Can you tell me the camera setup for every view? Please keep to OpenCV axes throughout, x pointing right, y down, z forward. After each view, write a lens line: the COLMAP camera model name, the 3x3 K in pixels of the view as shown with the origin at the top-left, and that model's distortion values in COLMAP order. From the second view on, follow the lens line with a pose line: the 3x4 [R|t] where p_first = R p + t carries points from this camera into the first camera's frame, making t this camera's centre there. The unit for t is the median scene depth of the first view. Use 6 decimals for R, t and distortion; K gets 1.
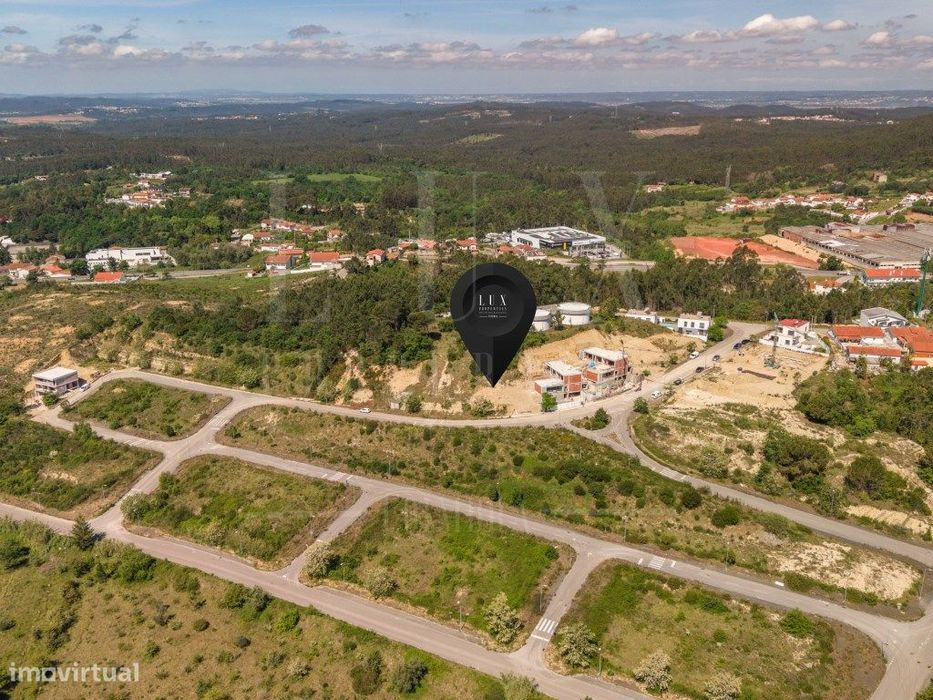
lens RADIAL K [[835.7, 0, 472.8], [0, 835.7, 343.4], [0, 0, 1]] dist [0.058370, -0.079502]
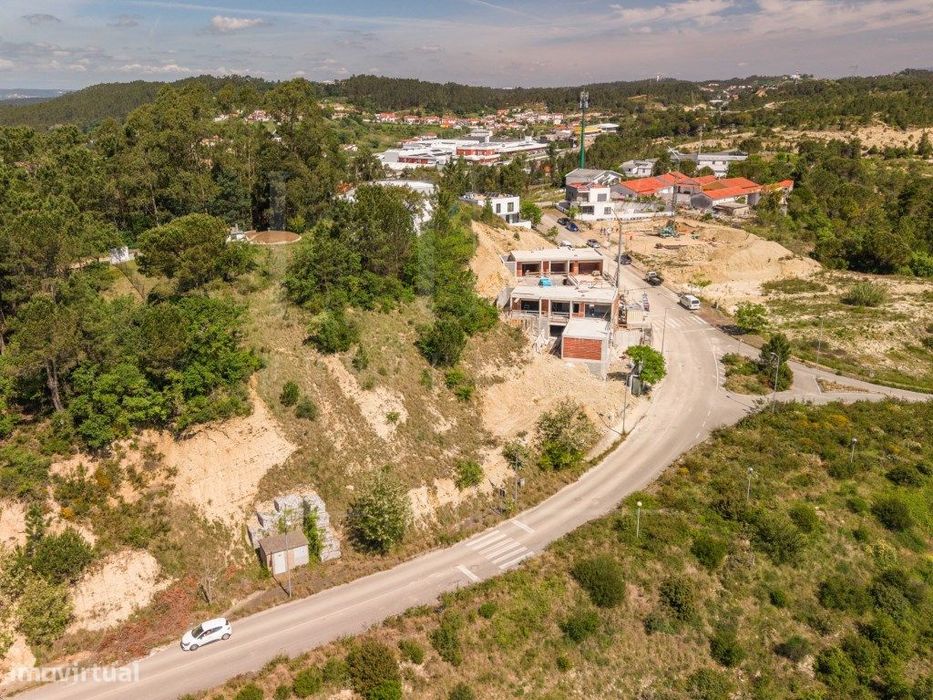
lens RADIAL K [[835.7, 0, 461.3], [0, 835.7, 355.5], [0, 0, 1]] dist [0.058370, -0.079502]
pose [[0.573928, -0.256640, 0.777652, -0.243040], [0.247215, 0.959617, 0.134240, -0.008233], [-0.780699, 0.115203, 0.614196, 0.765291]]
